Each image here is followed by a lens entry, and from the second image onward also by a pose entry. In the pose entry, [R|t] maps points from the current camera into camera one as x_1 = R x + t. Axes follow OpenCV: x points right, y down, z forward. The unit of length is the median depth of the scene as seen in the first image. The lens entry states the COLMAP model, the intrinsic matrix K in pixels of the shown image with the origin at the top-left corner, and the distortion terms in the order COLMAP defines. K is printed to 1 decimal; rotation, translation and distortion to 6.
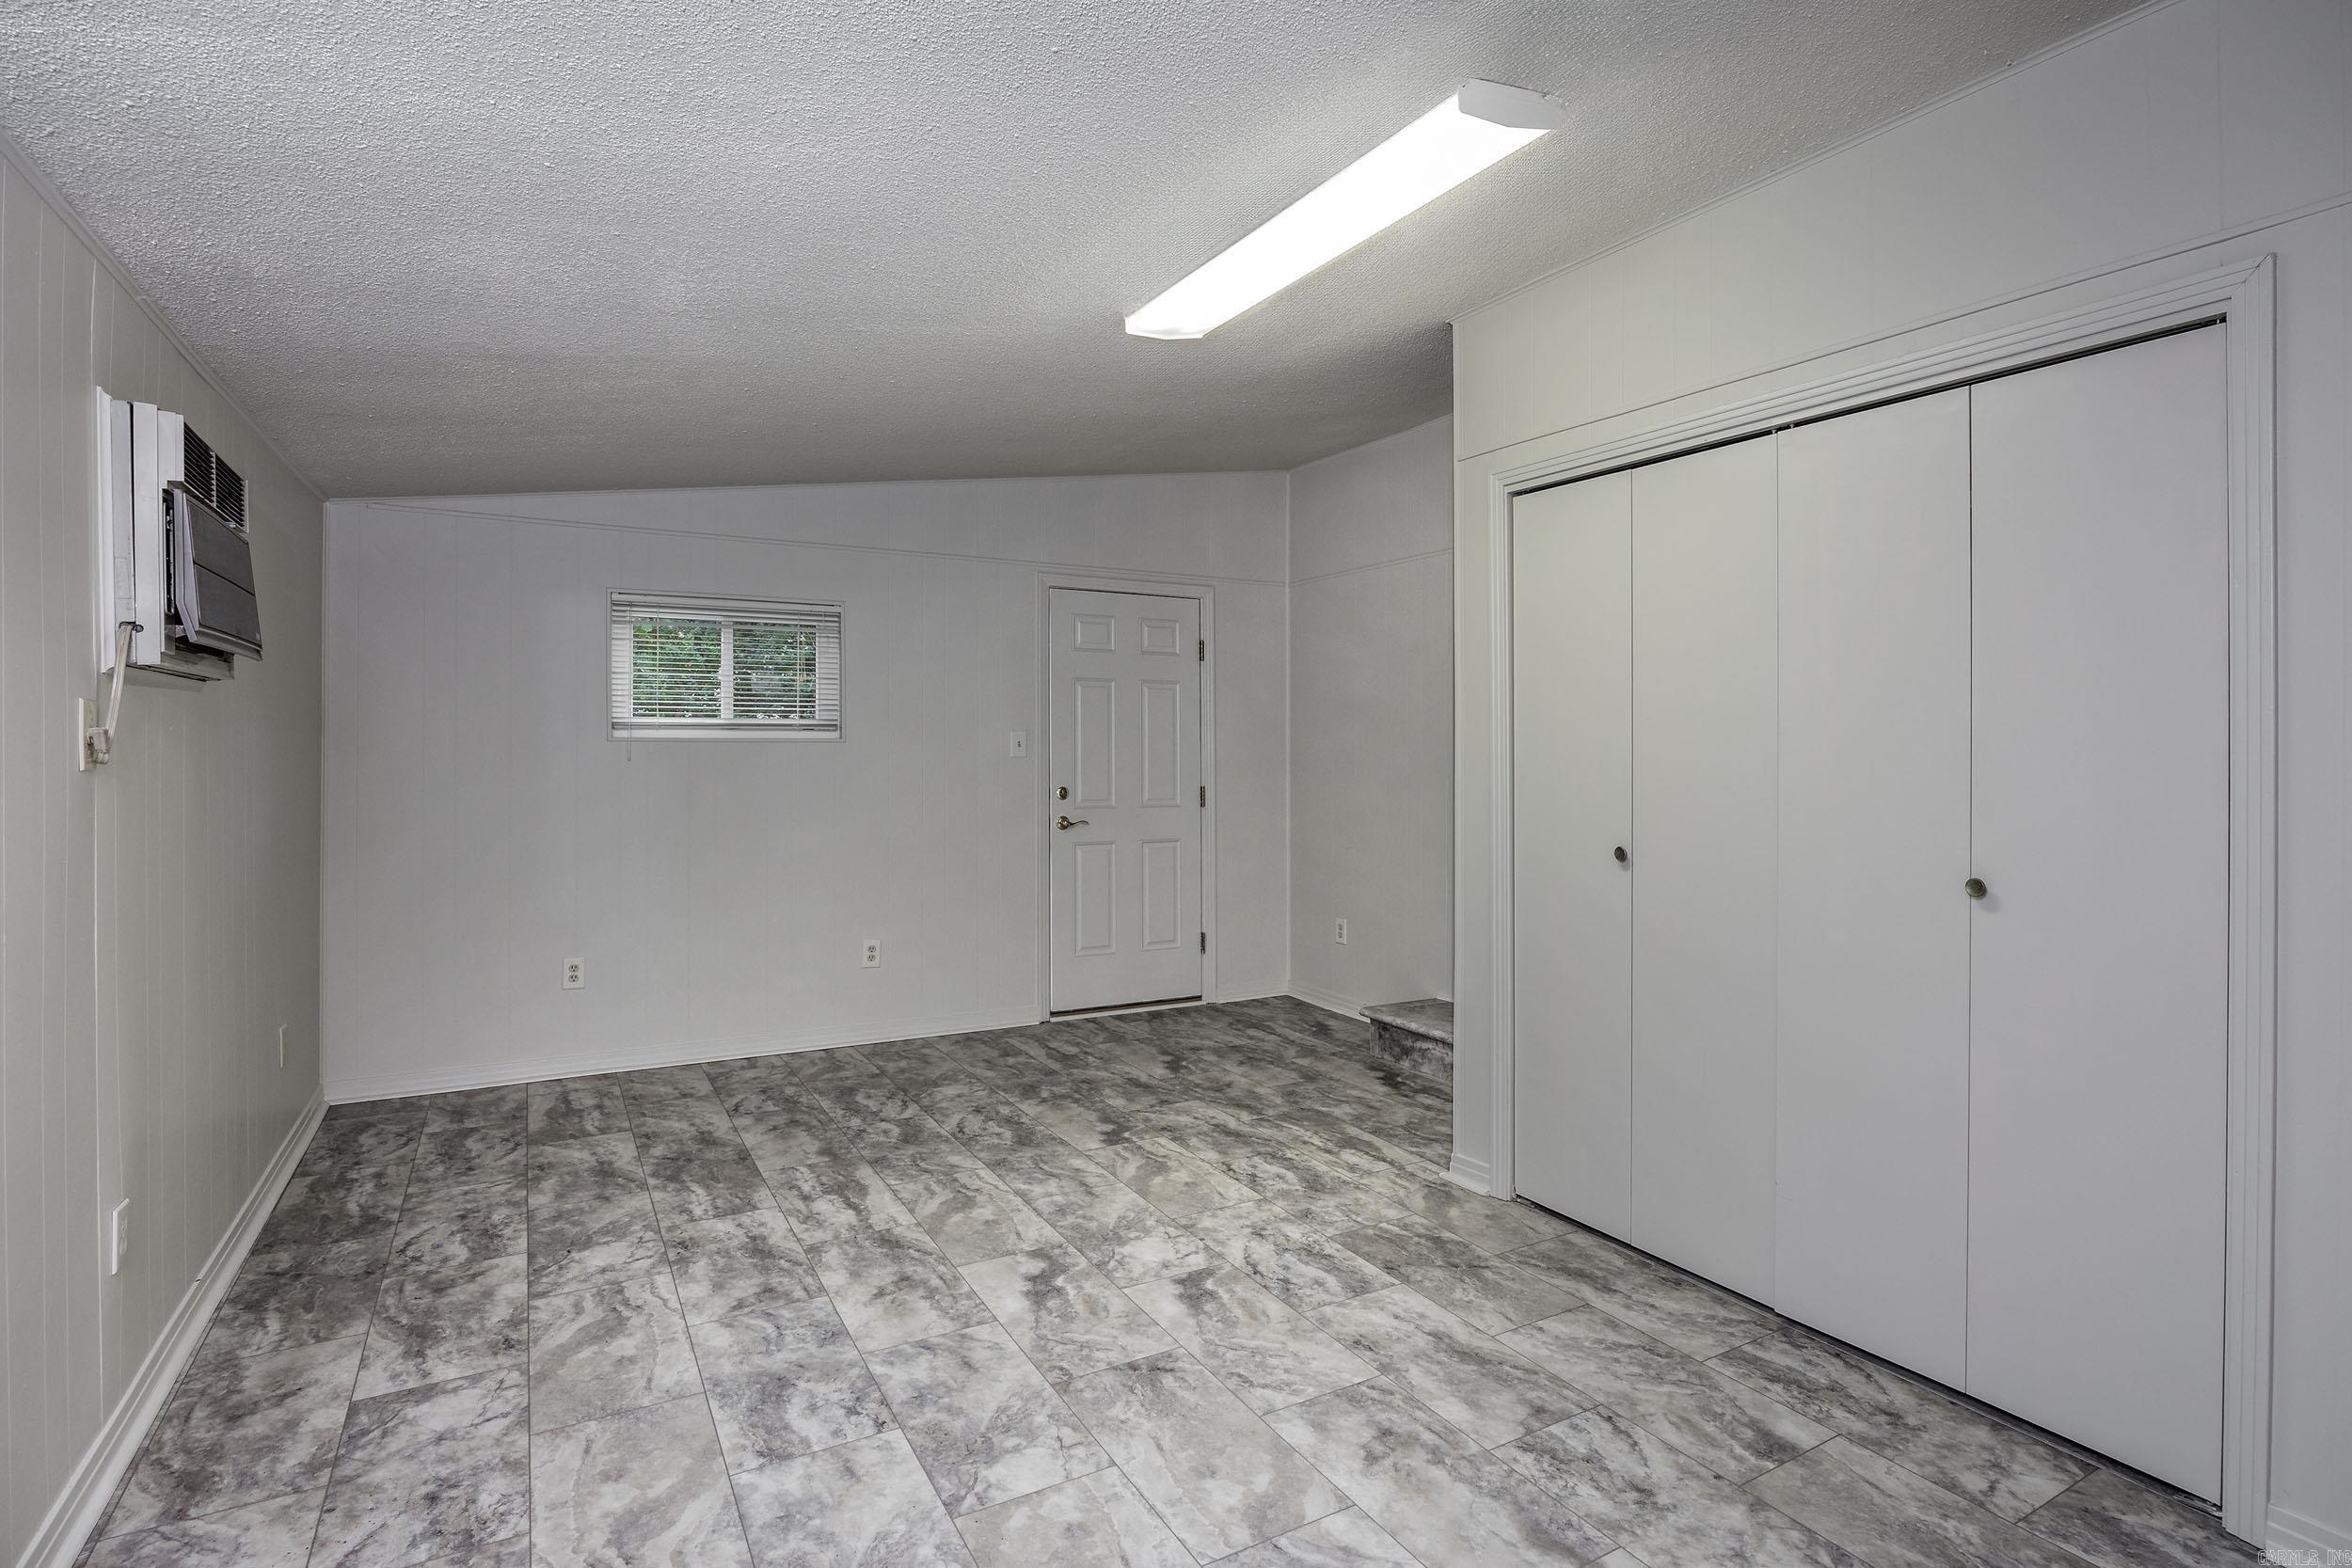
lens RADIAL K [[1183.0, 0, 1197.9], [0, 1183.0, 766.7], [0, 0, 1]] dist [-0.017299, 0.001608]
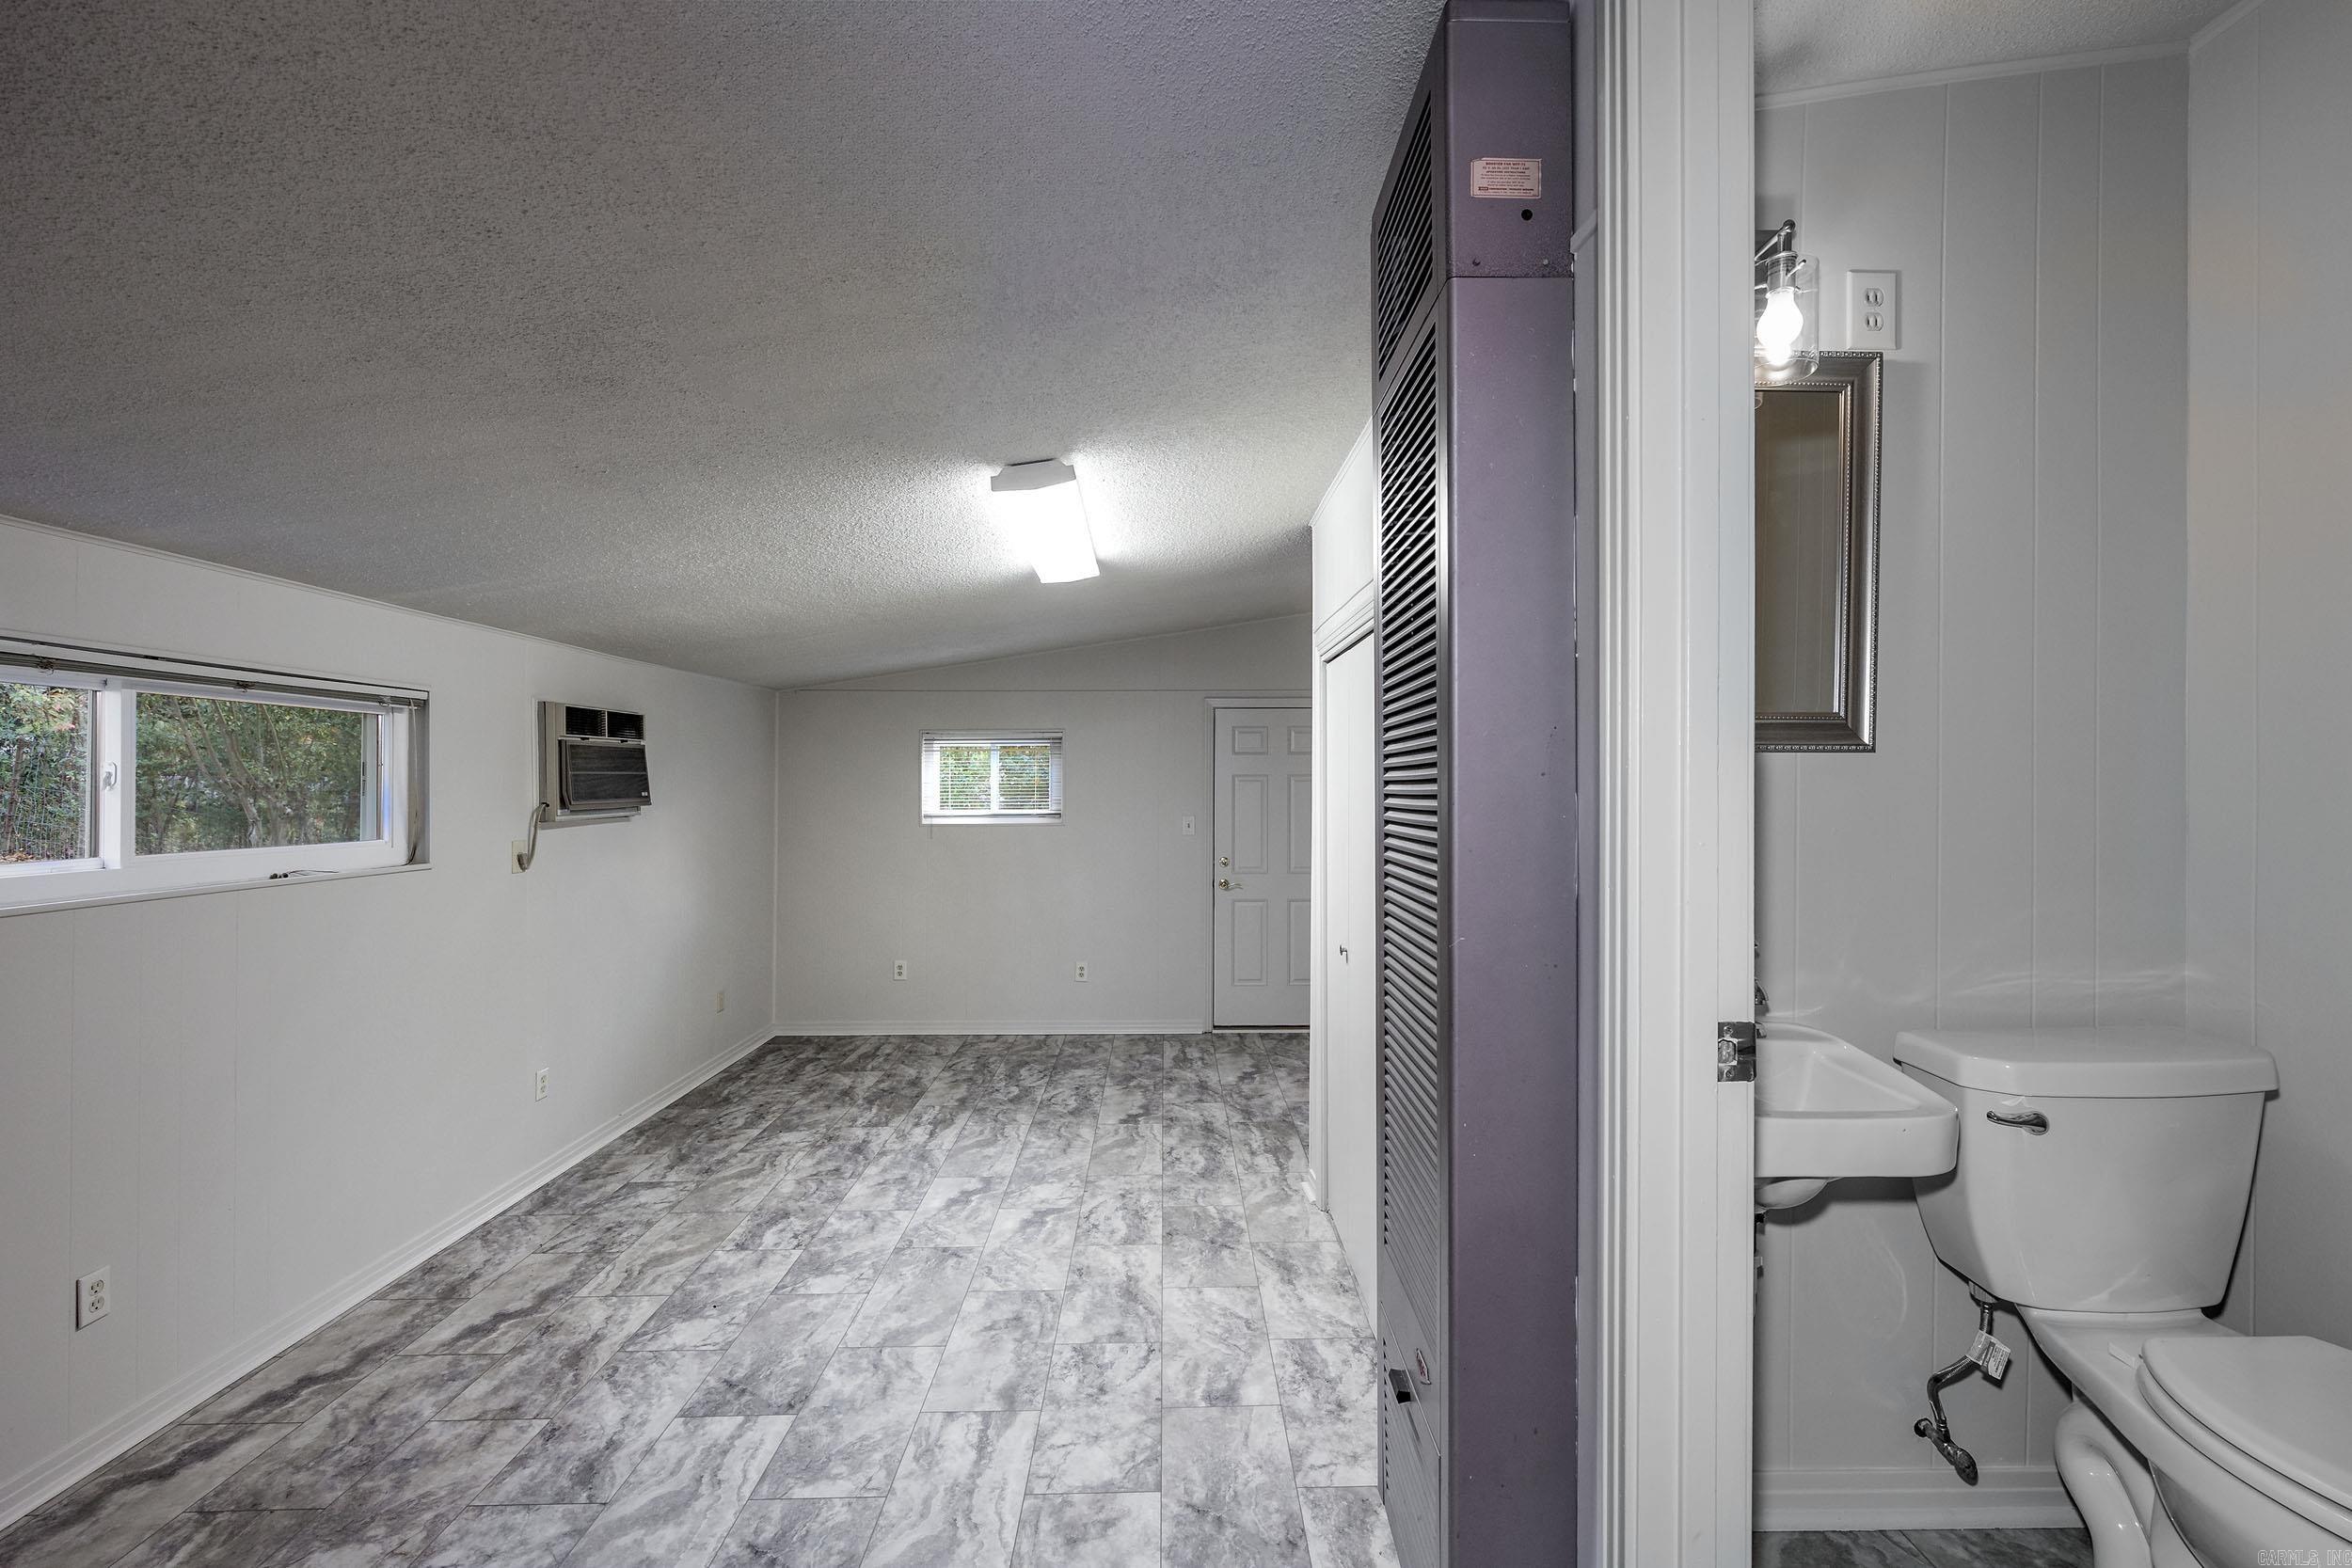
lens RADIAL K [[1016.3, 0, 1177.3], [0, 1016.3, 746.8], [0, 0, 1]] dist [-0.004121, 0.001367]
pose [[0.873586, -0.024513, -0.486051, 0.652939], [0.001446, 0.998857, -0.047778, -0.087158], [0.486667, 0.041035, 0.872623, -0.075935]]
